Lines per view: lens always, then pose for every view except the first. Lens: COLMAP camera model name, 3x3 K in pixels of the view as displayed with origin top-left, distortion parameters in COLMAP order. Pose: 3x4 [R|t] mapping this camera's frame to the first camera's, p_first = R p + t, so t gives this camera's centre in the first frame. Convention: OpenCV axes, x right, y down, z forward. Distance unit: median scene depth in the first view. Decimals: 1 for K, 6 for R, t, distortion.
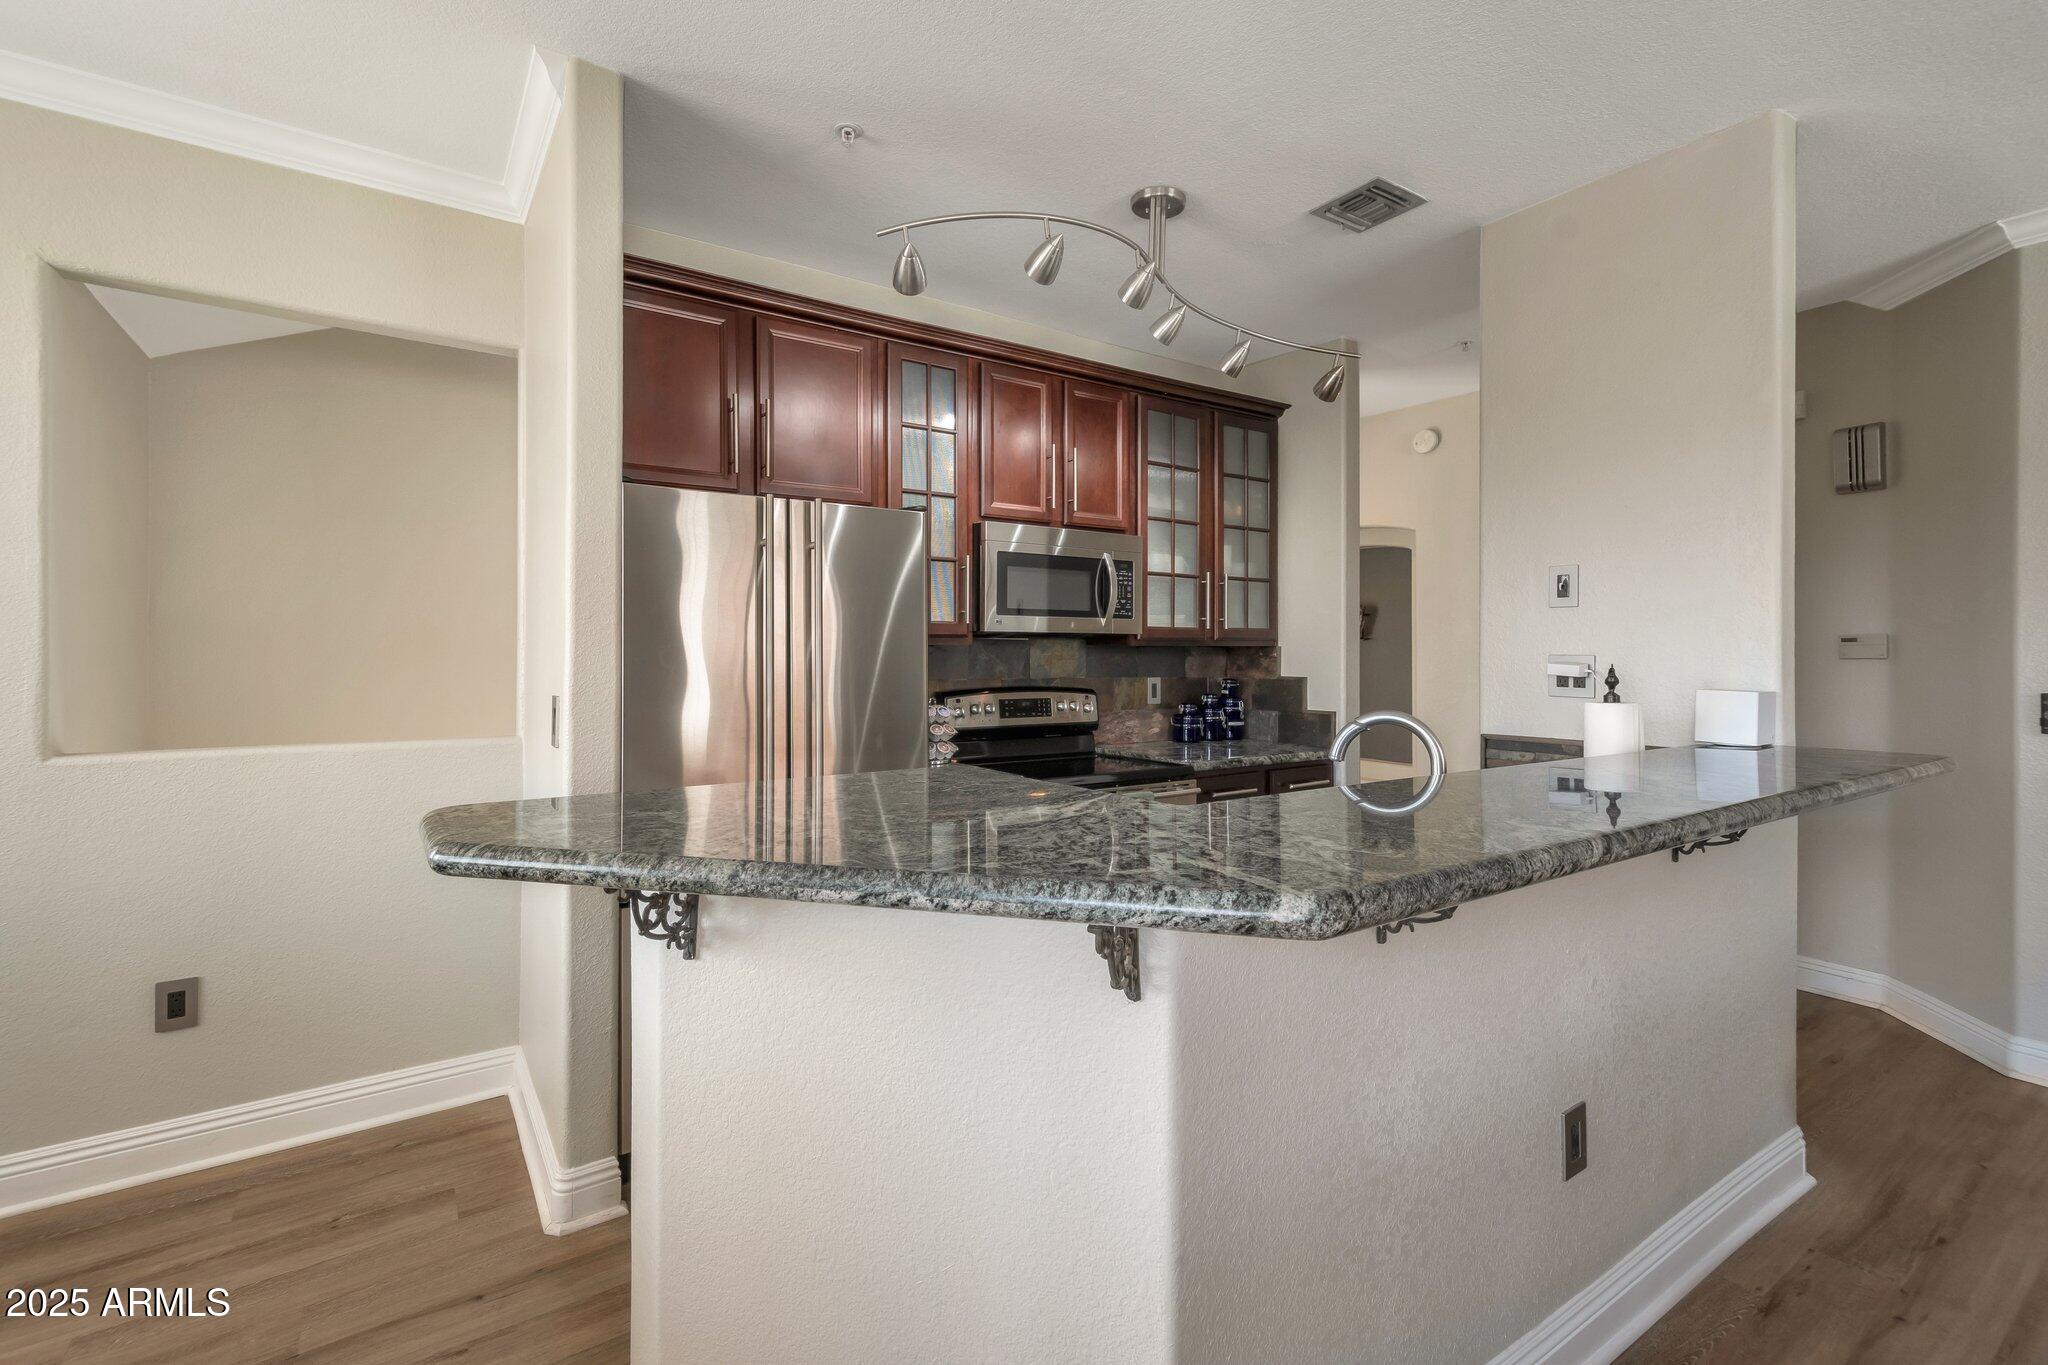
lens RADIAL K [[913.3, 0, 1013.9], [0, 913.3, 670.0], [0, 0, 1]] dist [0.002796, 0.000076]
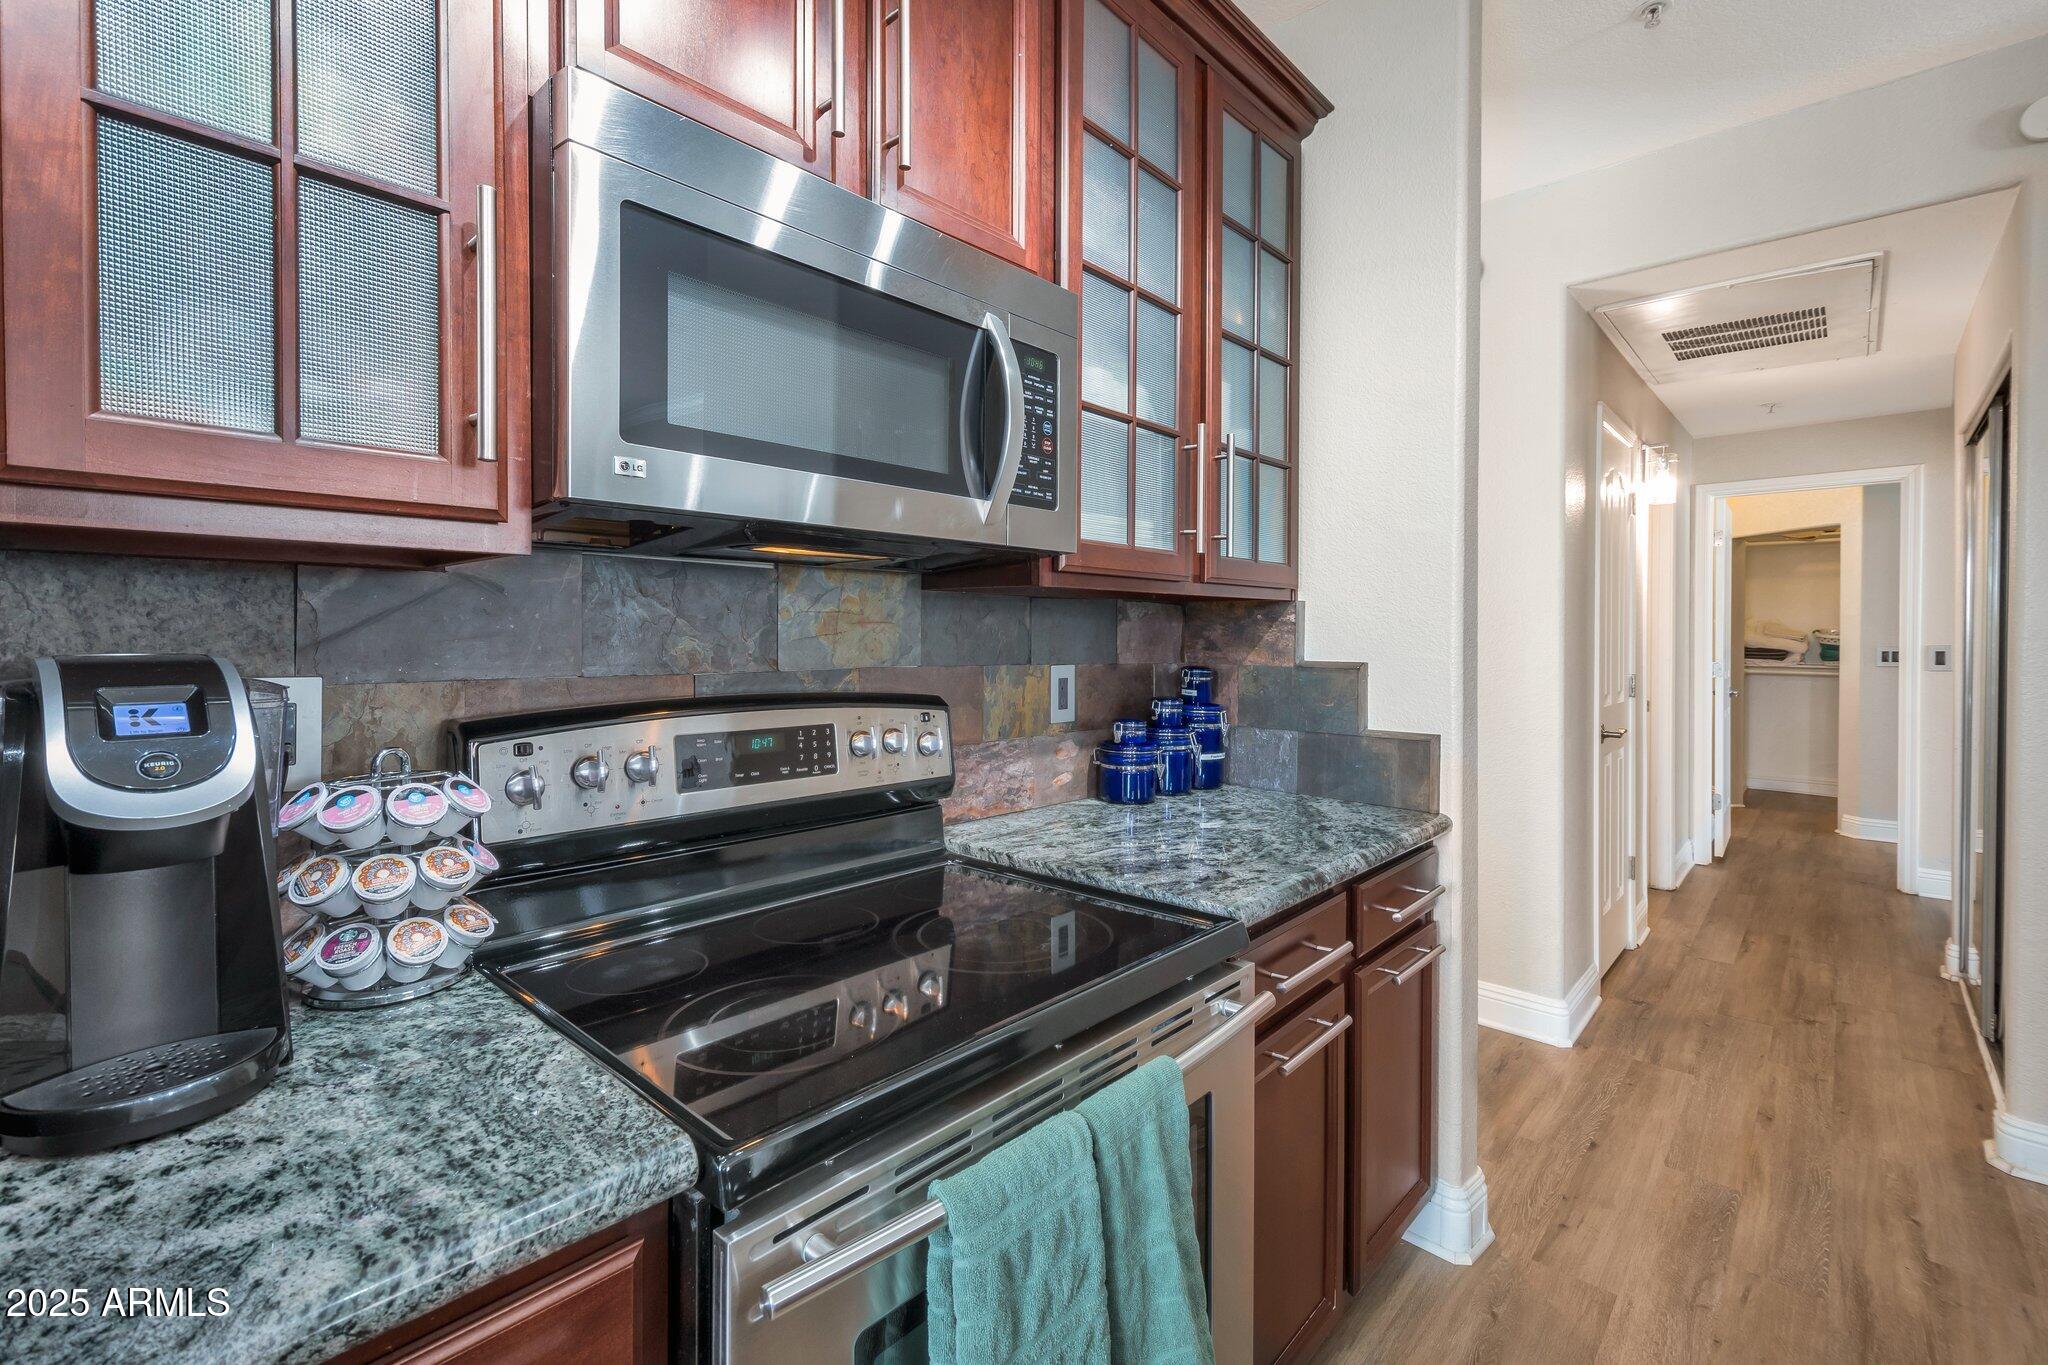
lens RADIAL K [[913.3, 0, 1018.3], [0, 913.3, 648.6], [0, 0, 1]] dist [0.002796, 0.000076]
pose [[0.974556, -0.002189, 0.224135, 0.029297], [0.002736, 0.999994, -0.002129, 0.000447], [-0.224129, 0.002688, 0.974556, 0.594973]]
